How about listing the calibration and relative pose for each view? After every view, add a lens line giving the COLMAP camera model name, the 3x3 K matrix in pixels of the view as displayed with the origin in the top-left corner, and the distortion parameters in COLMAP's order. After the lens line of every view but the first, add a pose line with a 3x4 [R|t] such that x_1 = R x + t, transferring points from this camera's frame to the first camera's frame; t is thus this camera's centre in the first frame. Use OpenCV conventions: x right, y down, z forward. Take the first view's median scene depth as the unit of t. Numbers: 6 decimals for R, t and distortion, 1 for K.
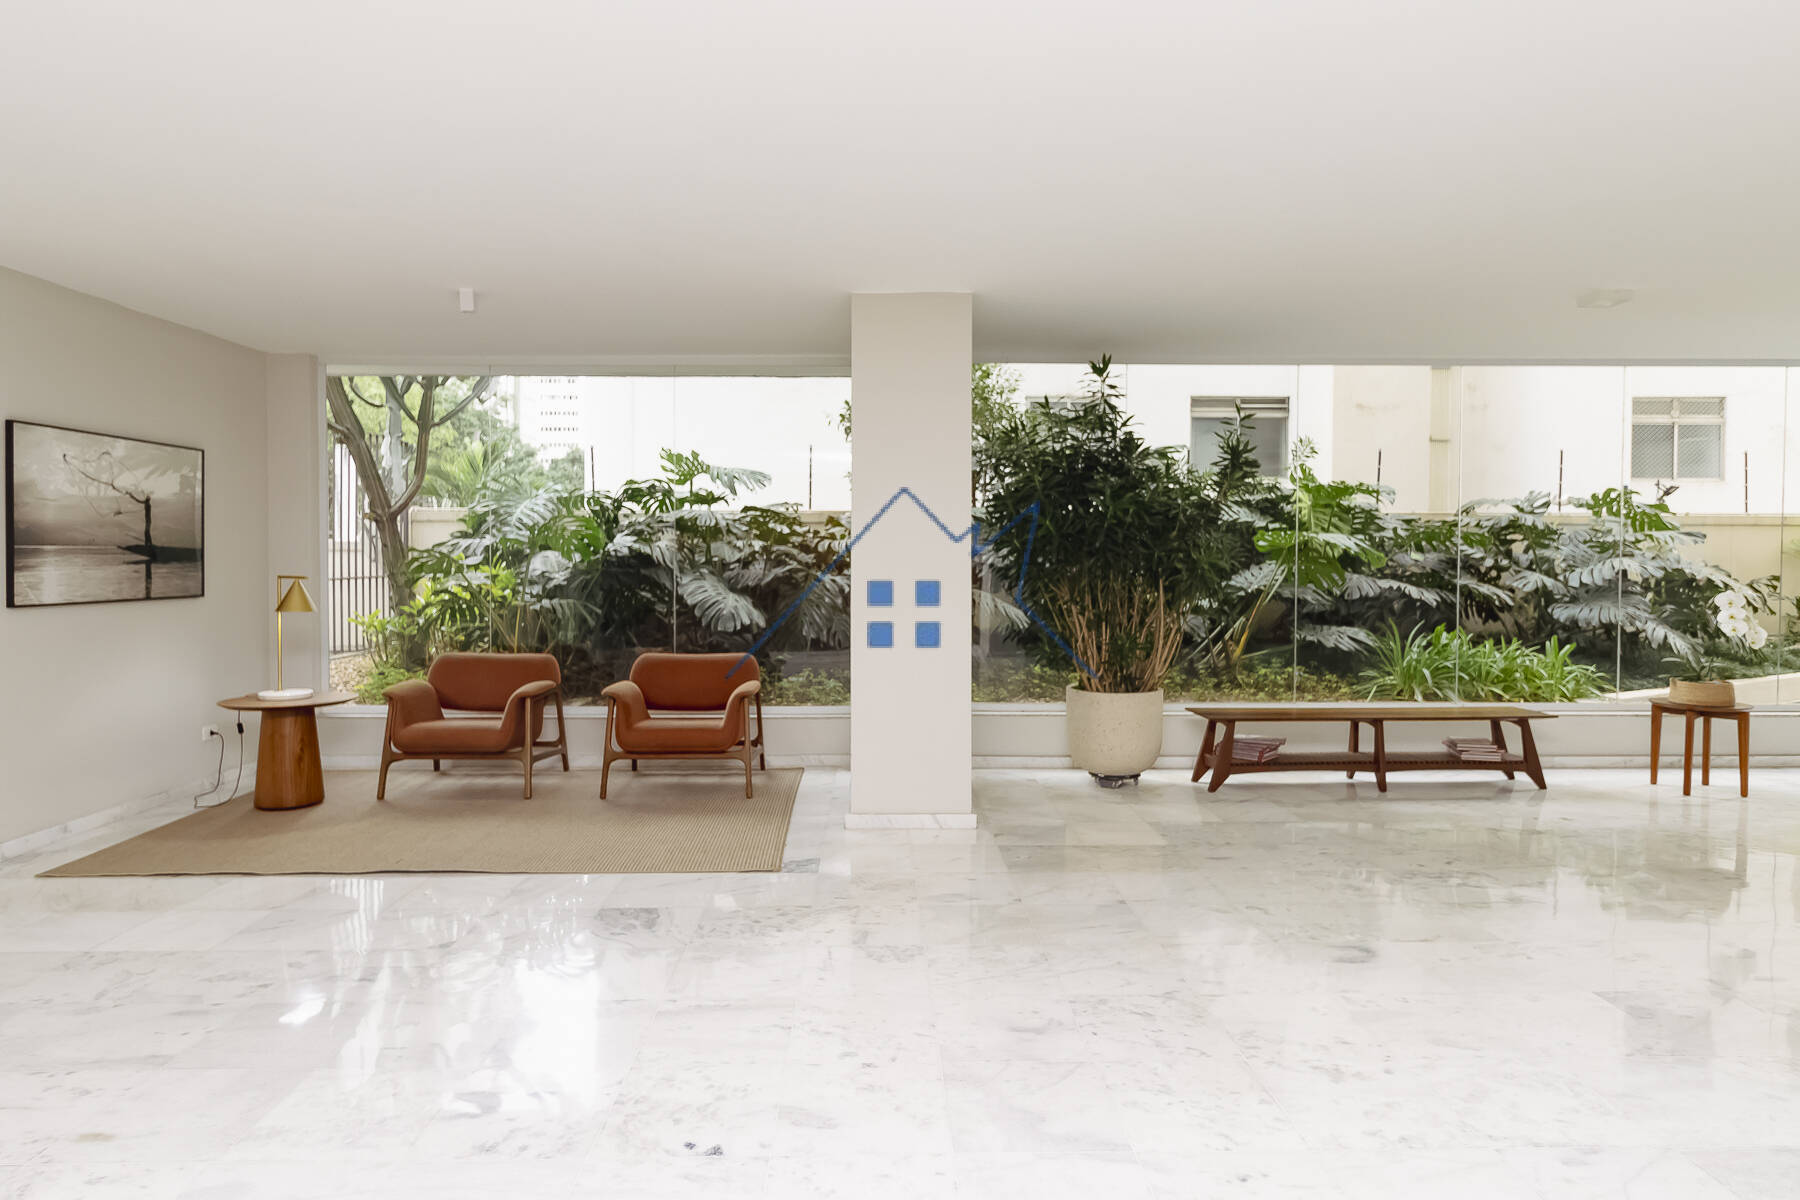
lens RADIAL K [[977.6, 0, 895.4], [0, 977.6, 571.5], [0, 0, 1]] dist [-0.002696, -0.000725]
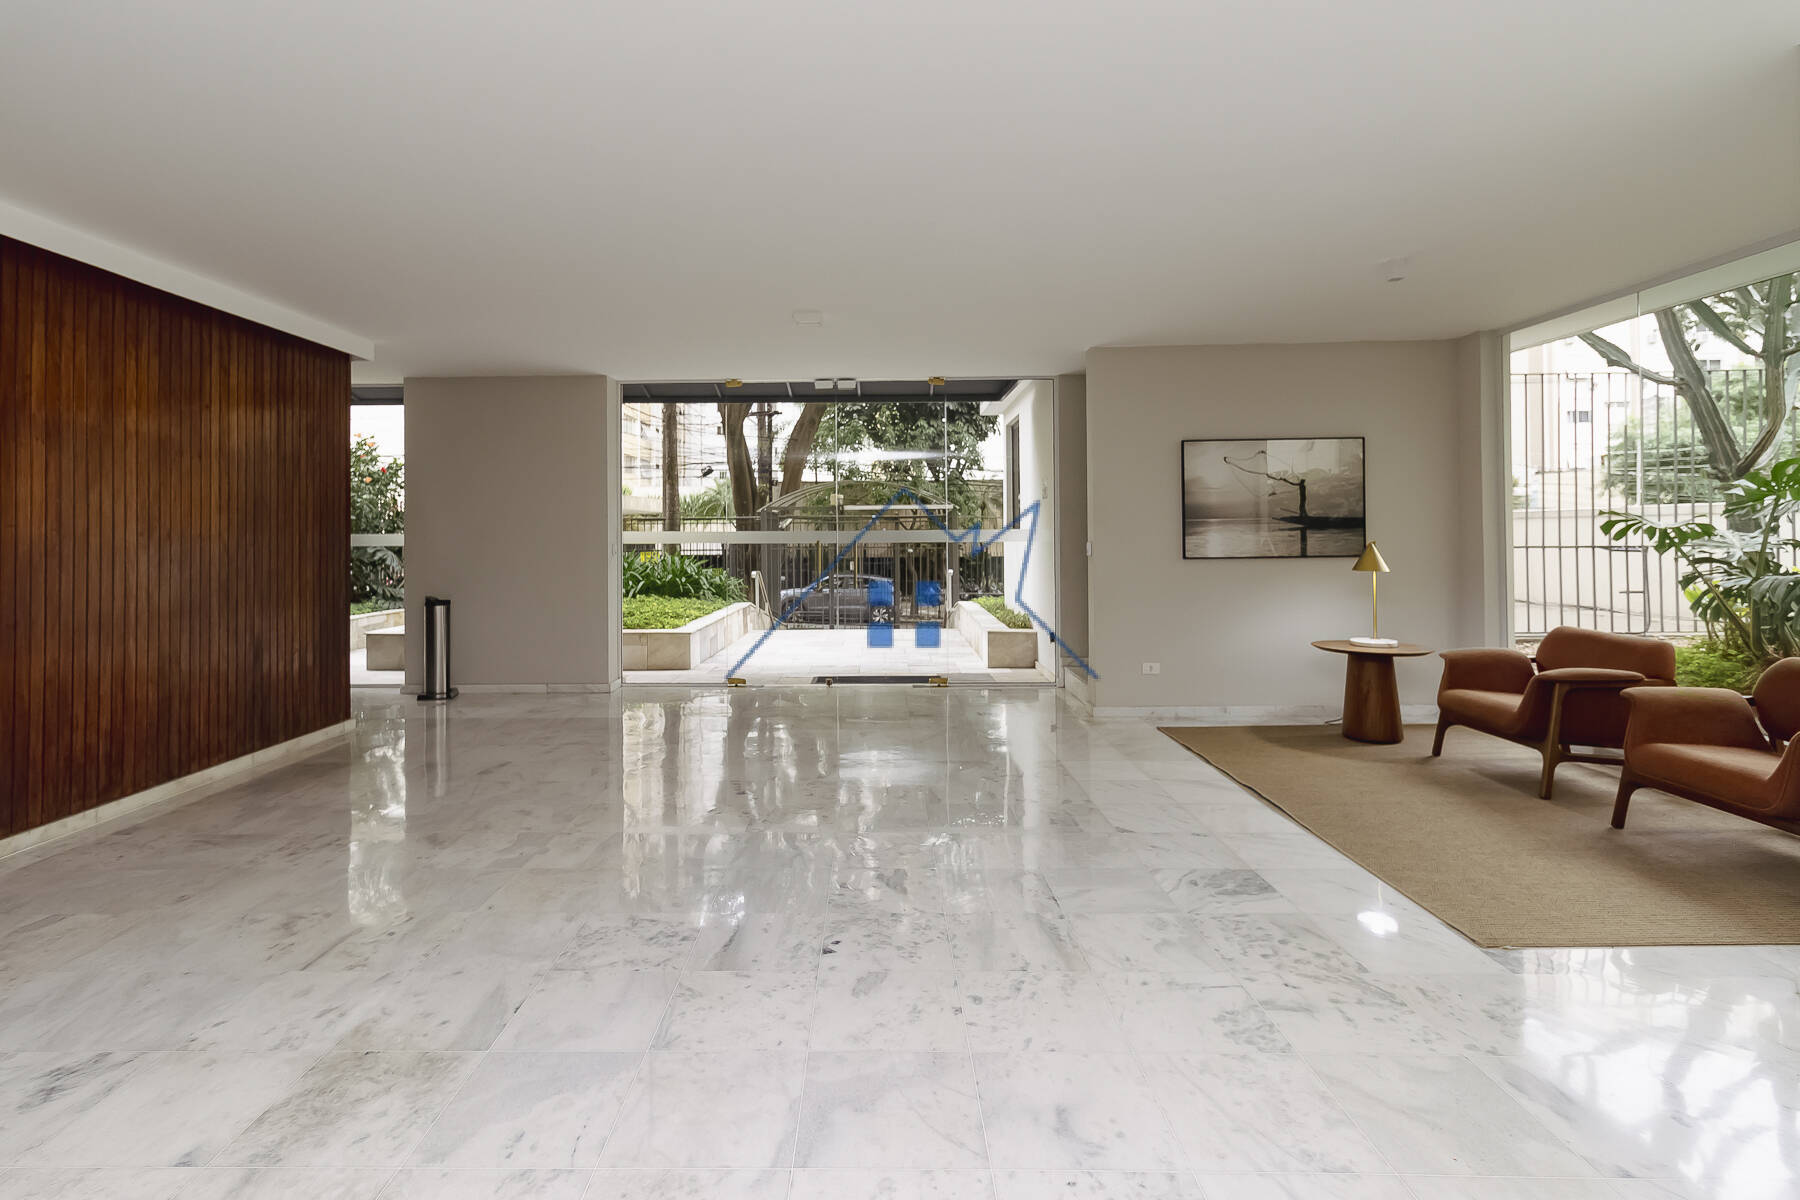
lens RADIAL K [[872.6, 0, 875.2], [0, 872.6, 523.9], [0, 0, 1]] dist [0.000427, 0.000128]
pose [[-0.019247, -0.012117, -0.999741, 0.613819], [-0.000838, 0.999926, -0.012103, -0.002174], [0.999814, 0.000605, -0.019255, 0.624472]]
